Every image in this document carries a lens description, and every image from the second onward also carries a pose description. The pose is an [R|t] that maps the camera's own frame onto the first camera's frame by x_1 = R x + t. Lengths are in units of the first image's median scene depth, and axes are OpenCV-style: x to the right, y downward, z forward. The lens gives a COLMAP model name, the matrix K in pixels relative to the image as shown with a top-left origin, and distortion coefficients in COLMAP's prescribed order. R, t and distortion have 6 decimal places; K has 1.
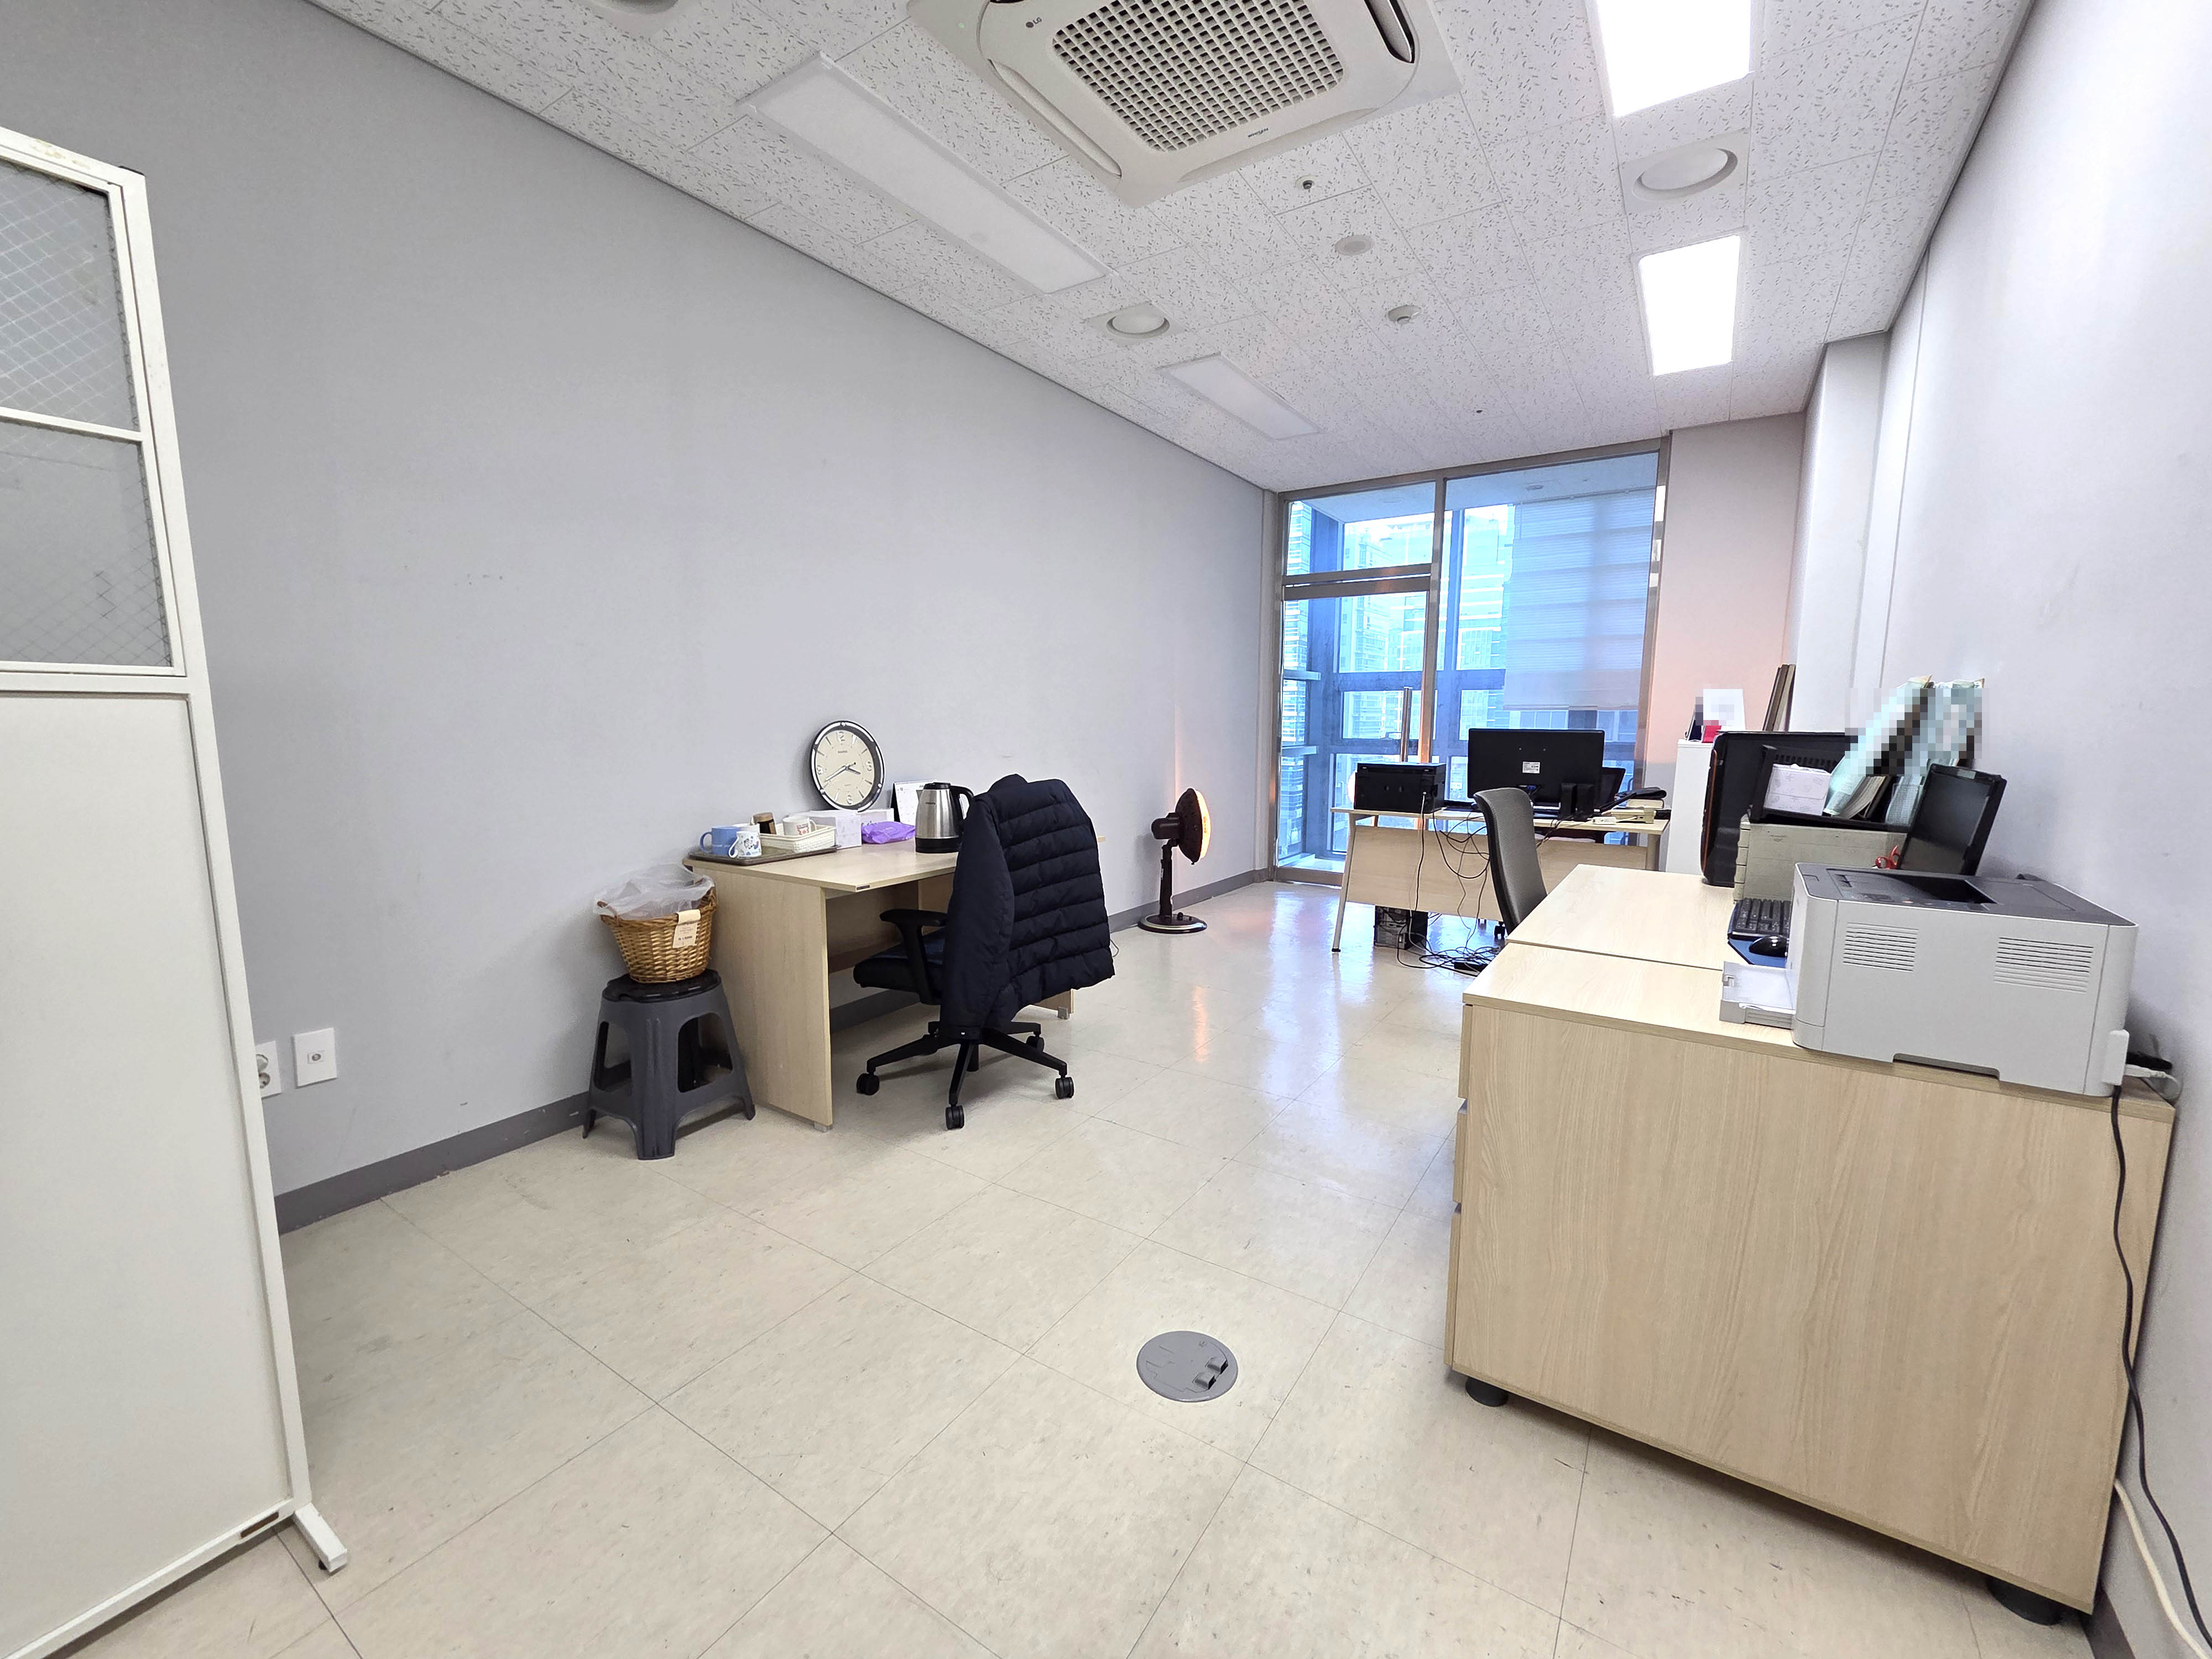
lens RADIAL K [[911.7, 0, 1094.2], [0, 911.7, 843.2], [0, 0, 1]] dist [0.002357, -0.000347]
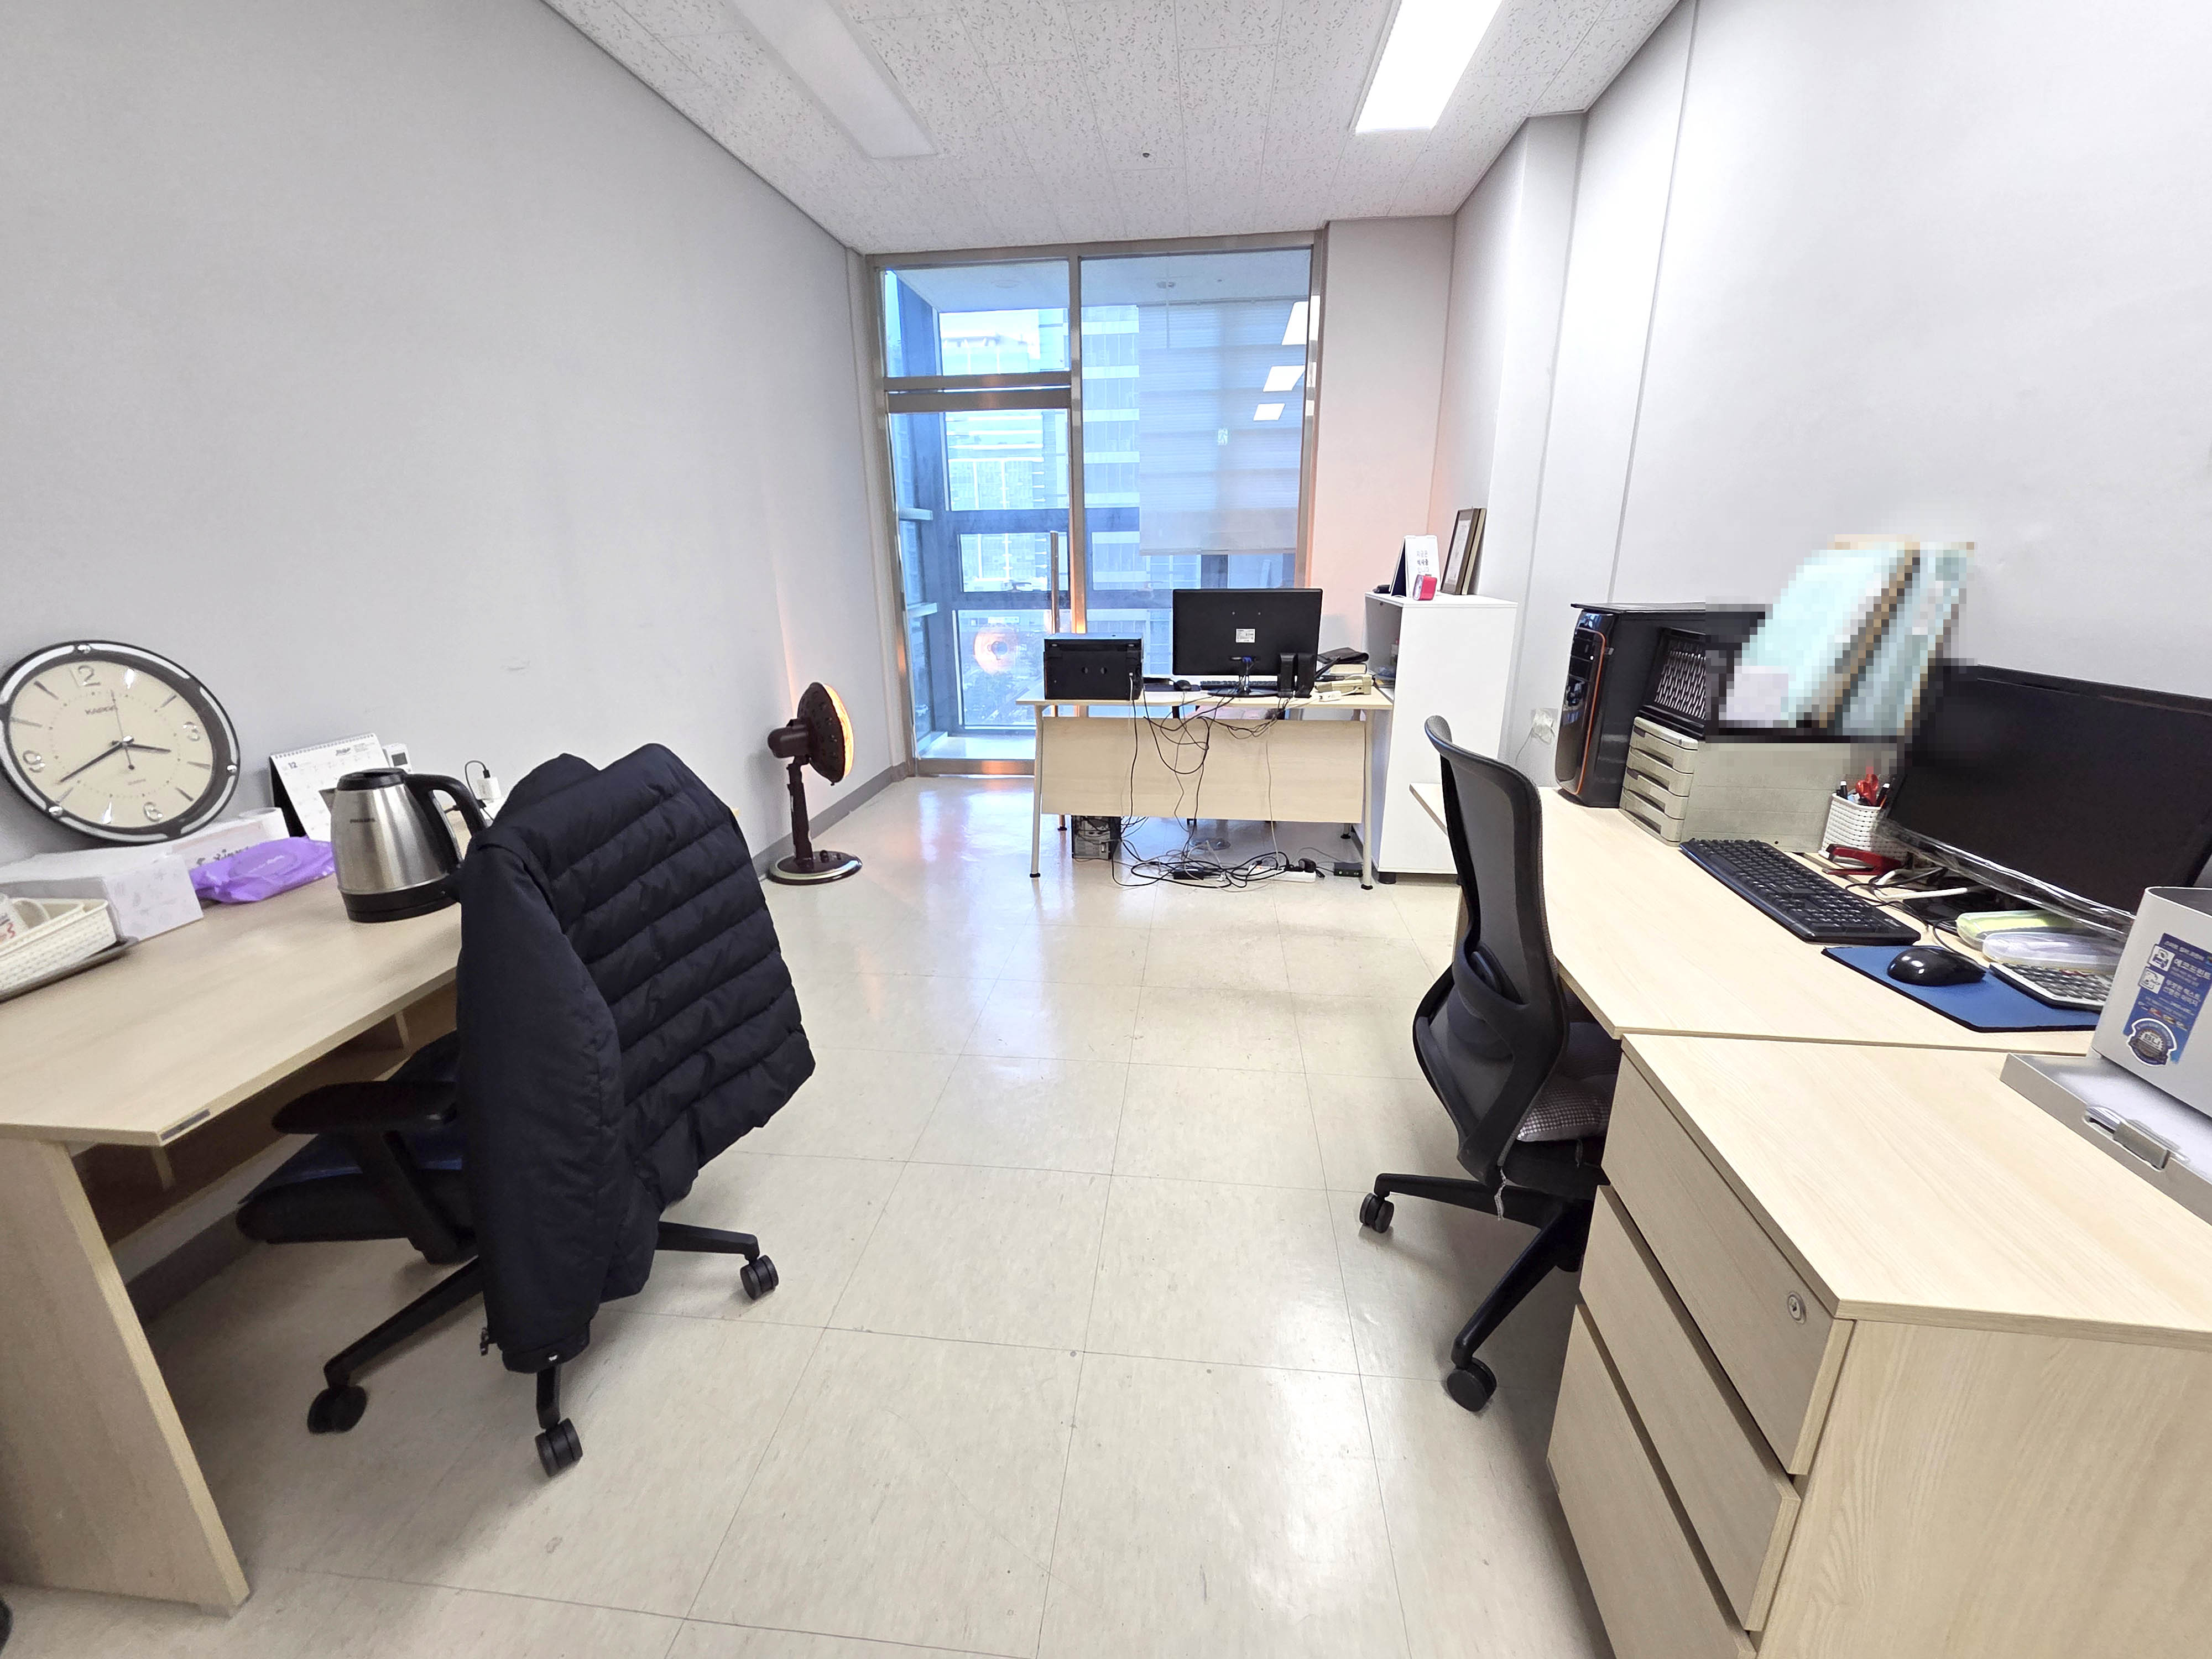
lens RADIAL K [[911.7, 0, 1094.2], [0, 911.7, 843.2], [0, 0, 1]] dist [0.002357, -0.000347]
pose [[0.889563, -0.155148, 0.429658, -0.036035], [0.078800, 0.978575, 0.190212, -0.070171], [-0.449964, -0.135348, 0.882730, 0.312207]]
